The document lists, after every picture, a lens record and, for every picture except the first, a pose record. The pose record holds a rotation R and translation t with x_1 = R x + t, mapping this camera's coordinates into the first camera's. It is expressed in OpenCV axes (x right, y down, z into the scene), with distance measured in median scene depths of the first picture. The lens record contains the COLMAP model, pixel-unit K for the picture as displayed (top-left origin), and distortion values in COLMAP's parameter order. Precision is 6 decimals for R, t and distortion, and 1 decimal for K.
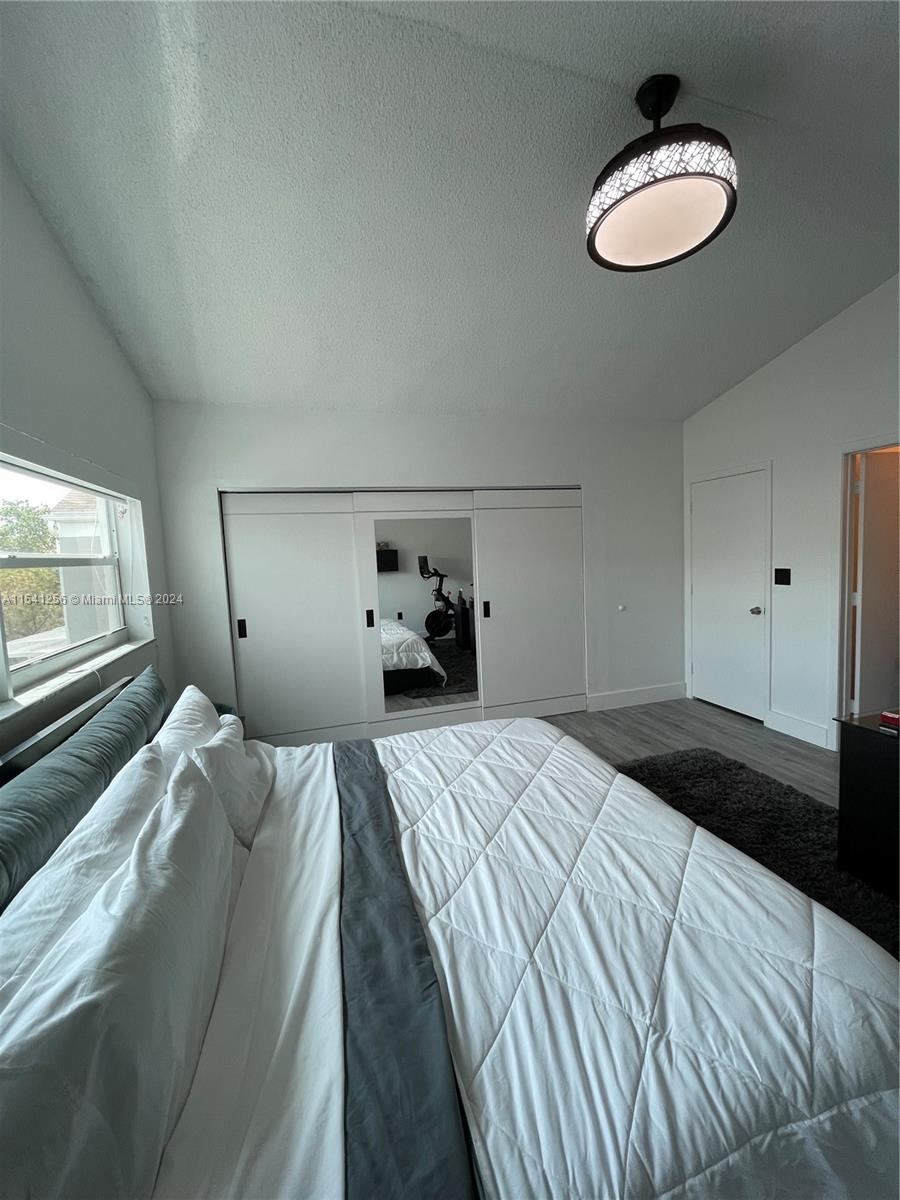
lens RADIAL K [[483.3, 0, 455.9], [0, 483.3, 600.9], [0, 0, 1]] dist [-0.003398, 0.000240]
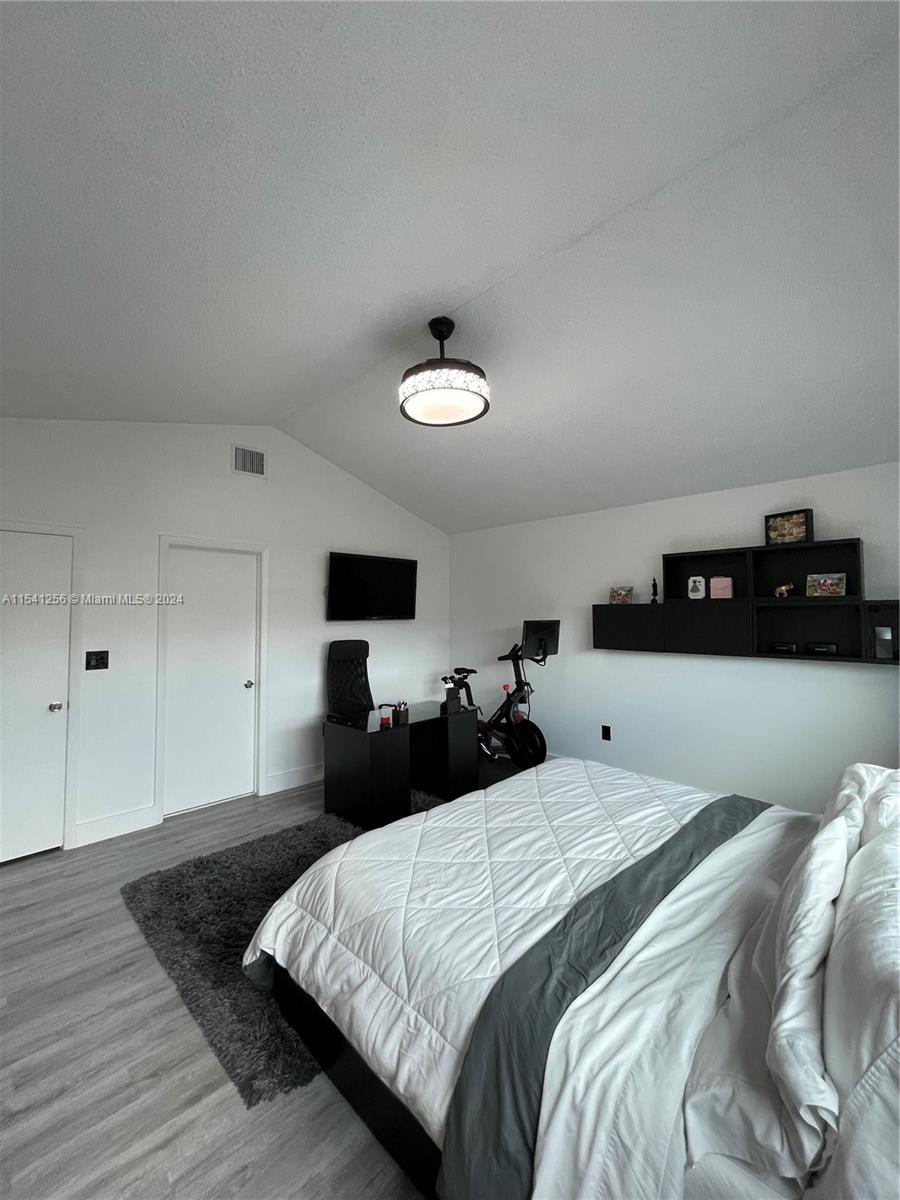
lens RADIAL K [[483.3, 0, 453.0], [0, 483.3, 598.1], [0, 0, 1]] dist [-0.003398, 0.000240]
pose [[-0.476499, 0.072124, 0.876212, -0.425655], [0.112524, 0.993436, -0.020581, -0.072142], [-0.871944, 0.088788, -0.481487, 0.849965]]
